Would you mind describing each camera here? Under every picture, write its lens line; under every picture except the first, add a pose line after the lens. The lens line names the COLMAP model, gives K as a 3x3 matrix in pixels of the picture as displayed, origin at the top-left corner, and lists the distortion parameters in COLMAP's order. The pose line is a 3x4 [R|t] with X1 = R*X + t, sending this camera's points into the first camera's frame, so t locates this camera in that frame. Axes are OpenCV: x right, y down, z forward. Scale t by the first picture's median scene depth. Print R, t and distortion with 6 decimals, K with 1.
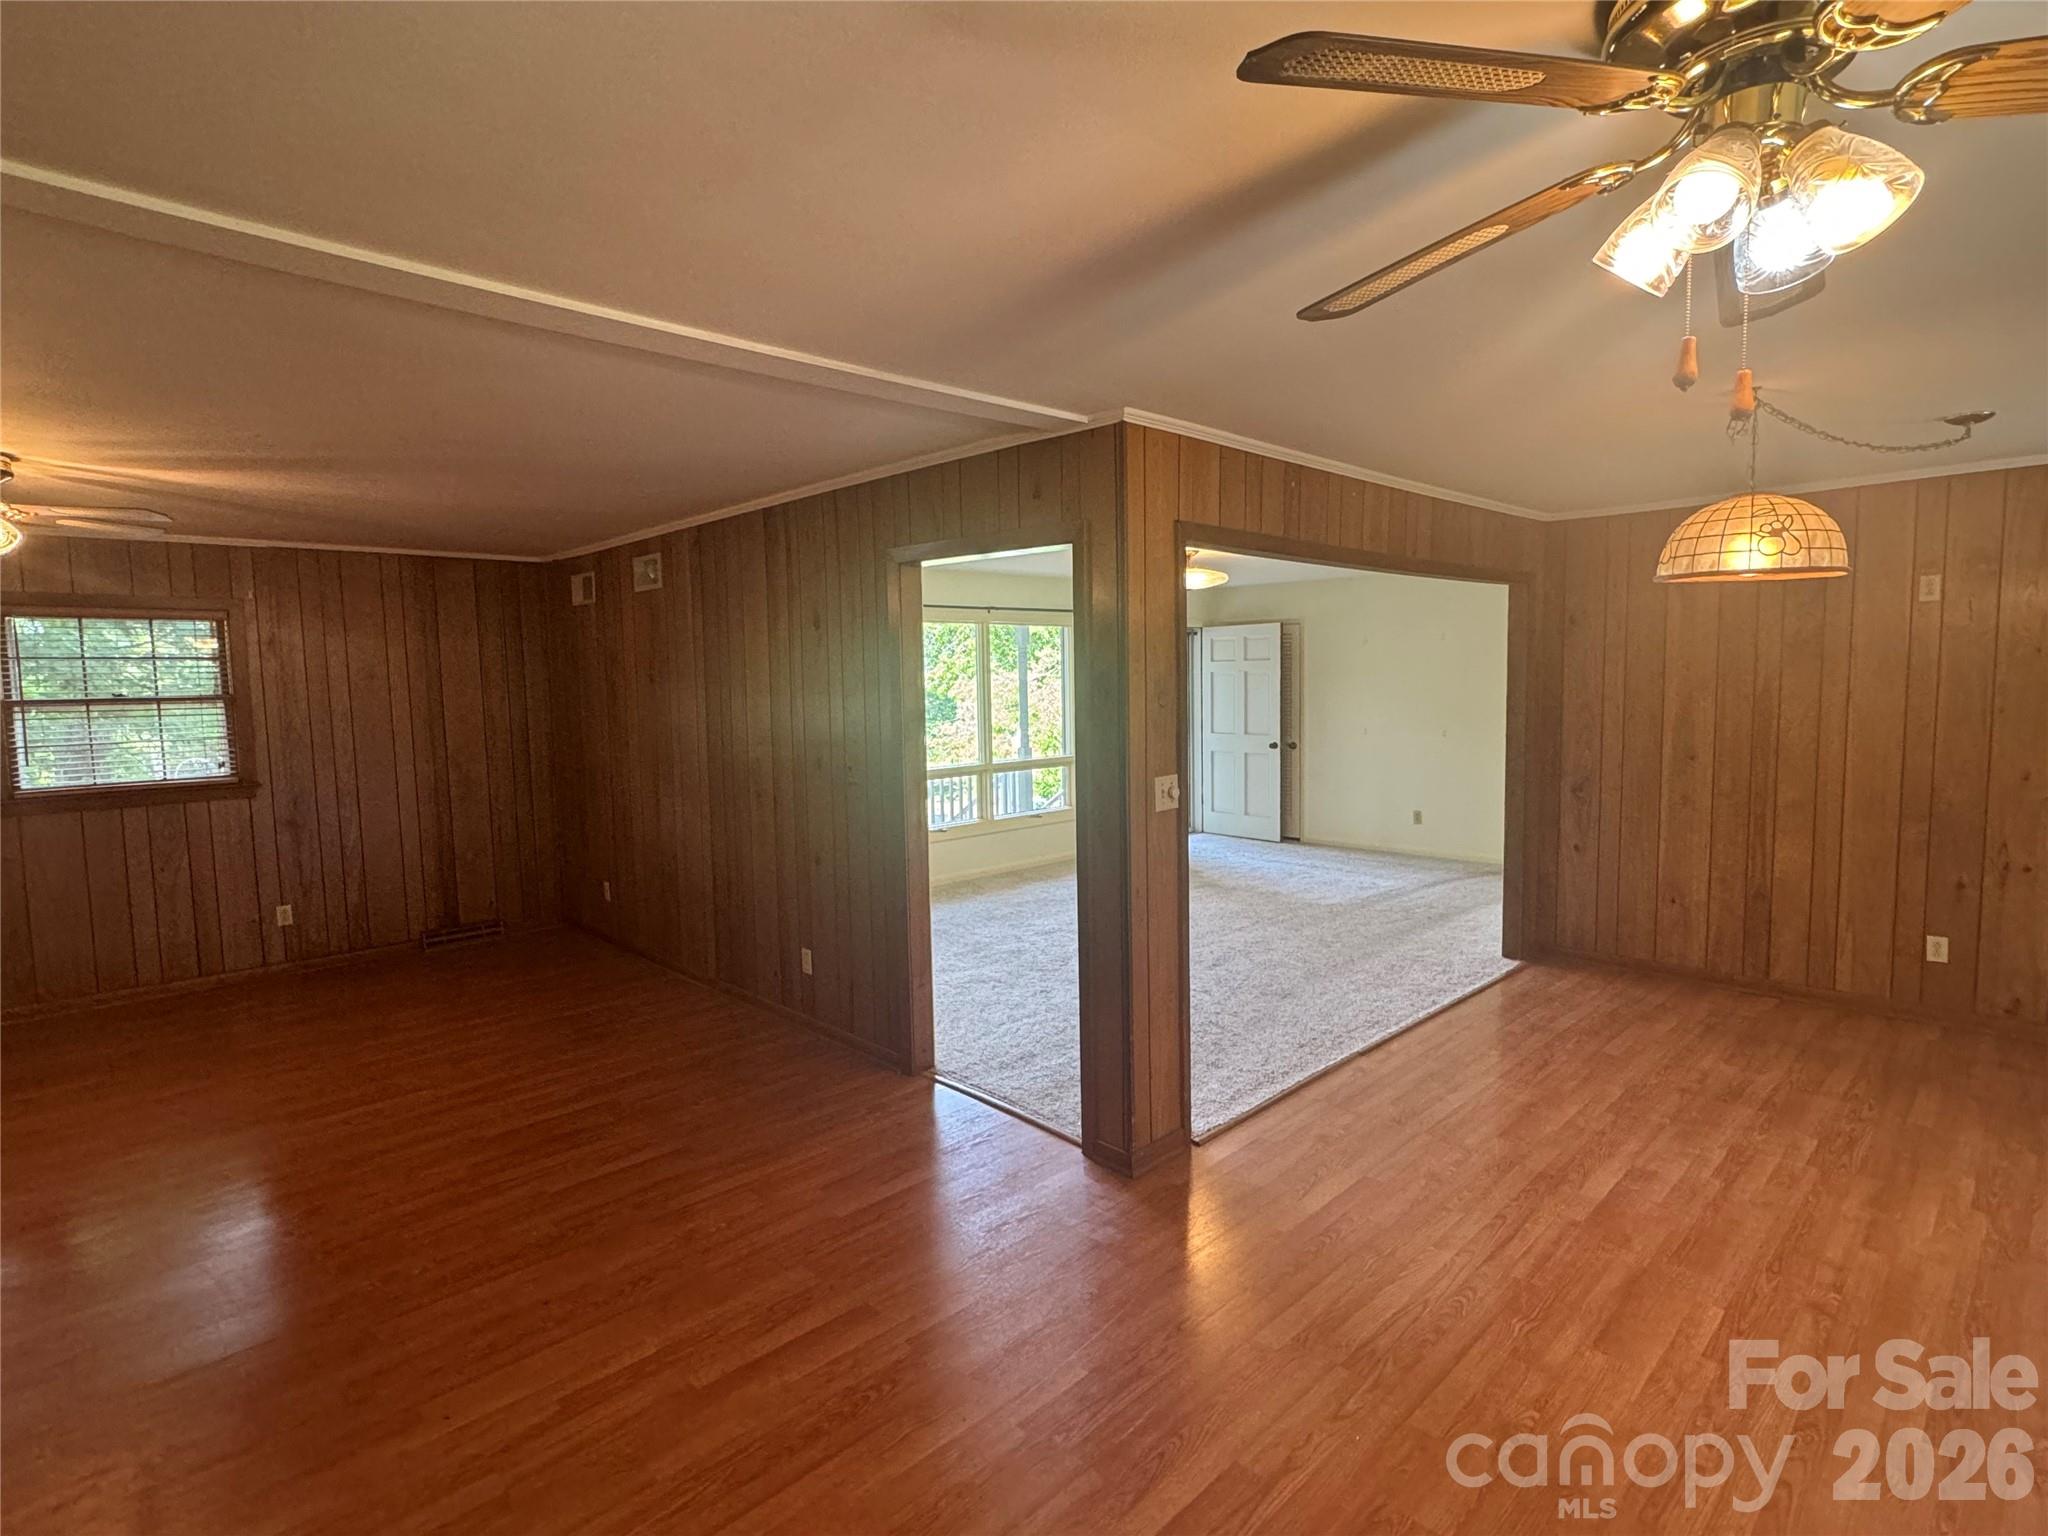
lens RADIAL K [[1028.9, 0, 1016.5], [0, 1028.9, 763.5], [0, 0, 1]] dist [-0.004505, 0.002922]
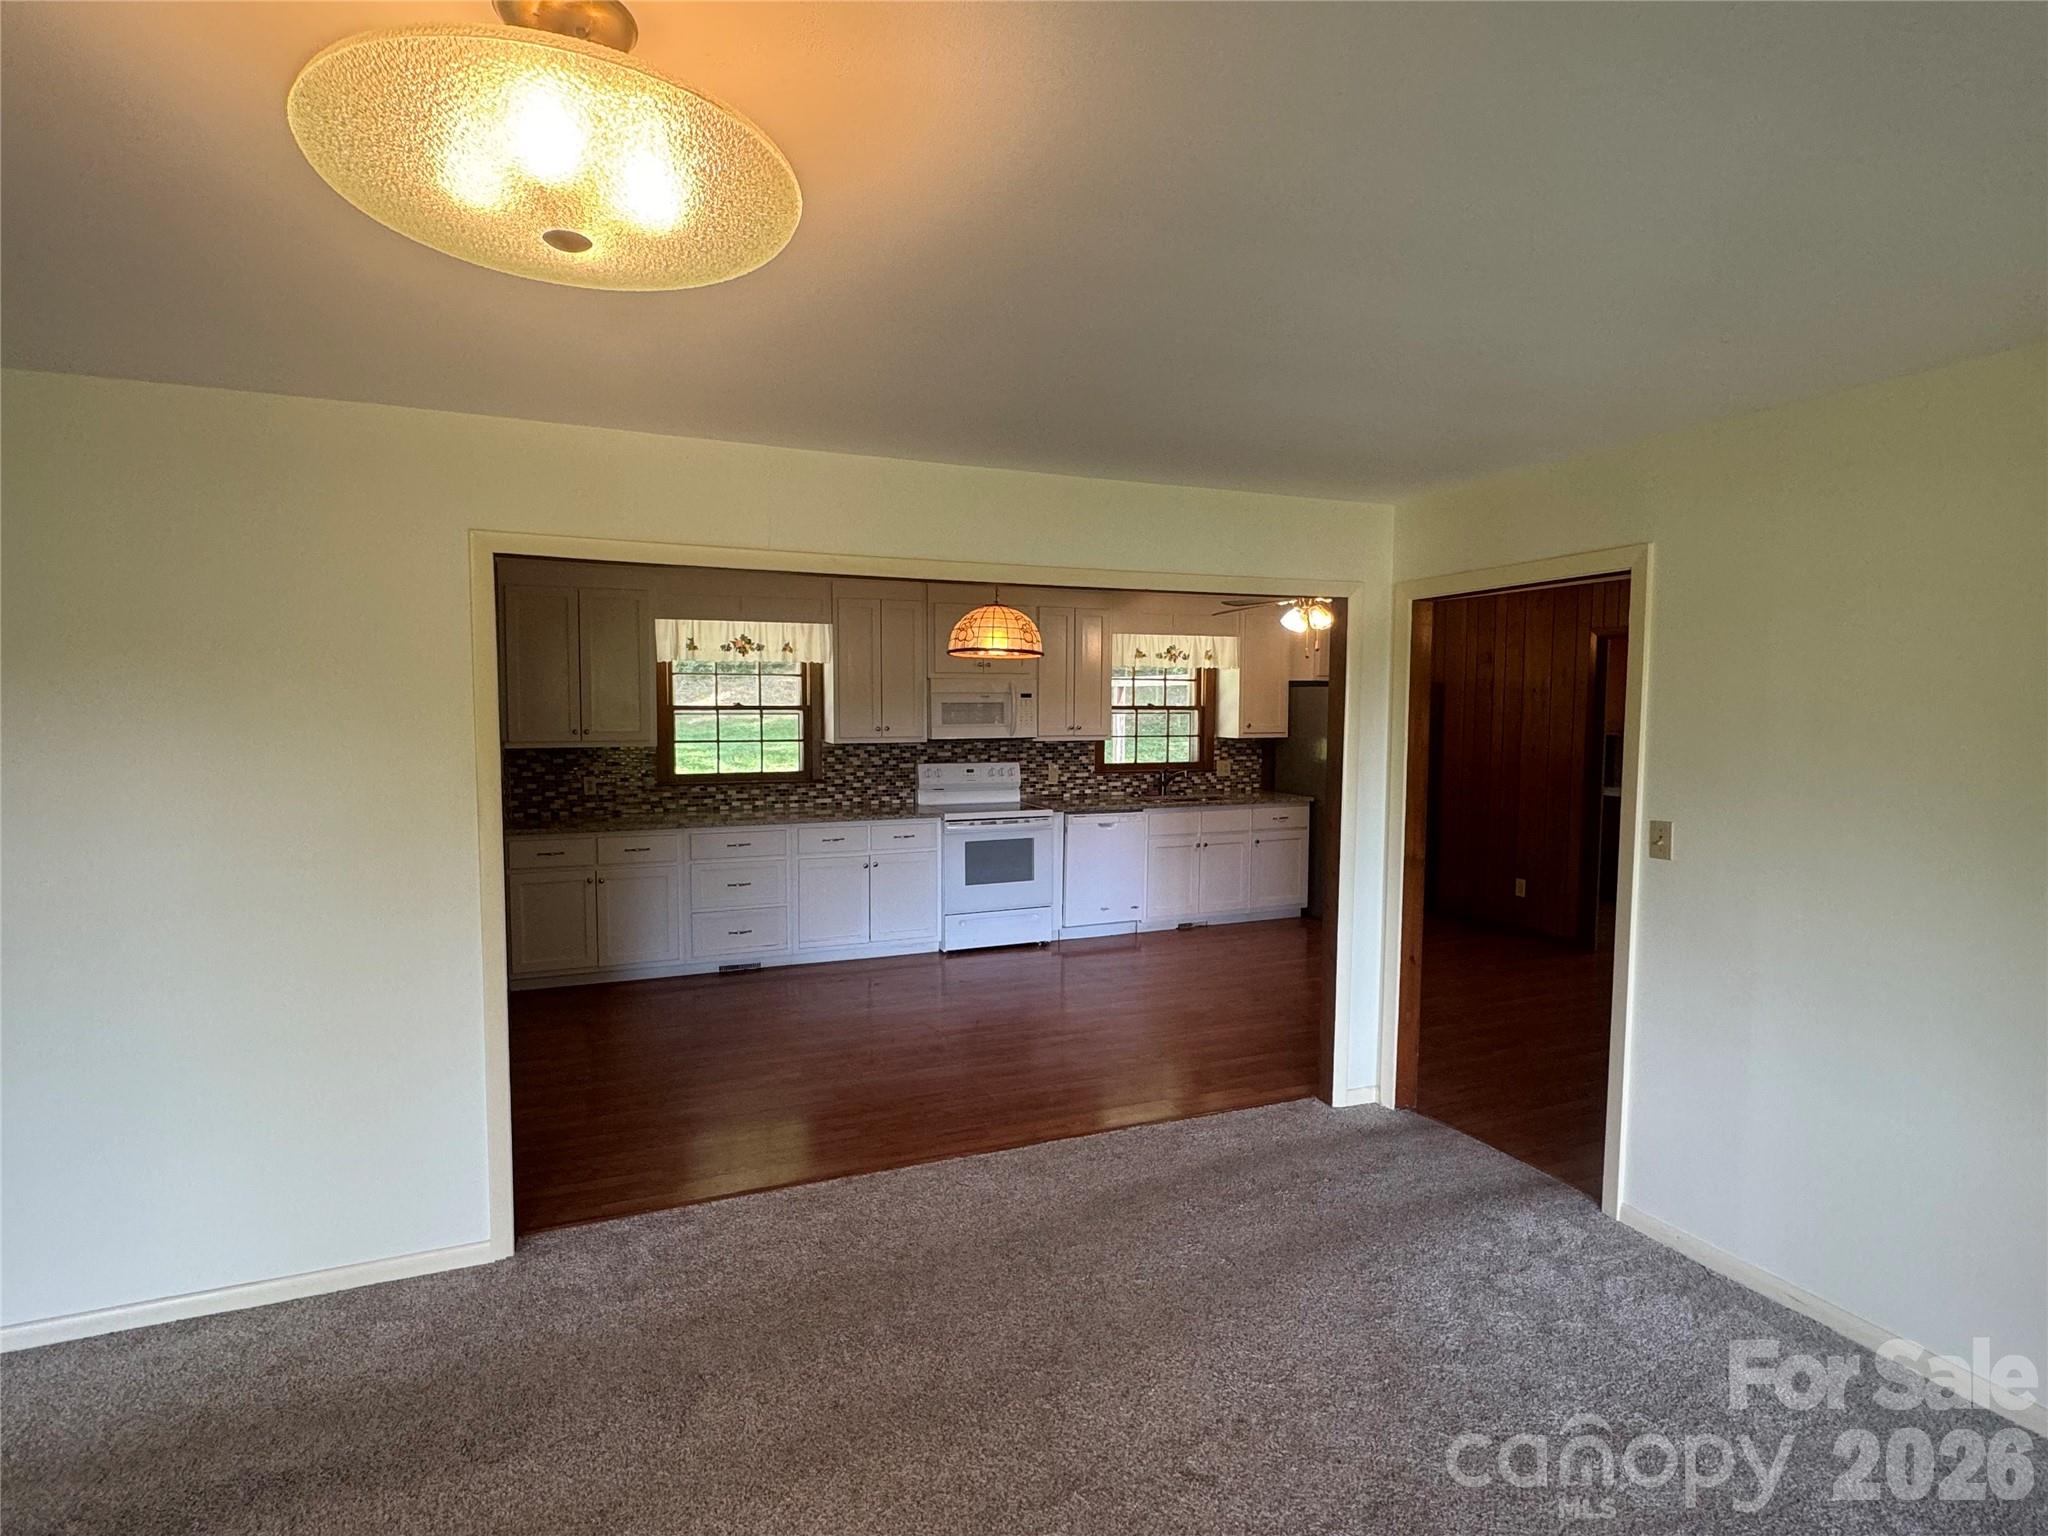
lens RADIAL K [[1028.9, 0, 1016.6], [0, 1028.9, 767.3], [0, 0, 1]] dist [-0.004505, 0.002922]
pose [[-0.931262, -0.008211, 0.364258, 0.047151], [0.044717, 0.989612, 0.136630, -0.140620], [-0.361596, 0.143526, -0.921221, 1.583050]]
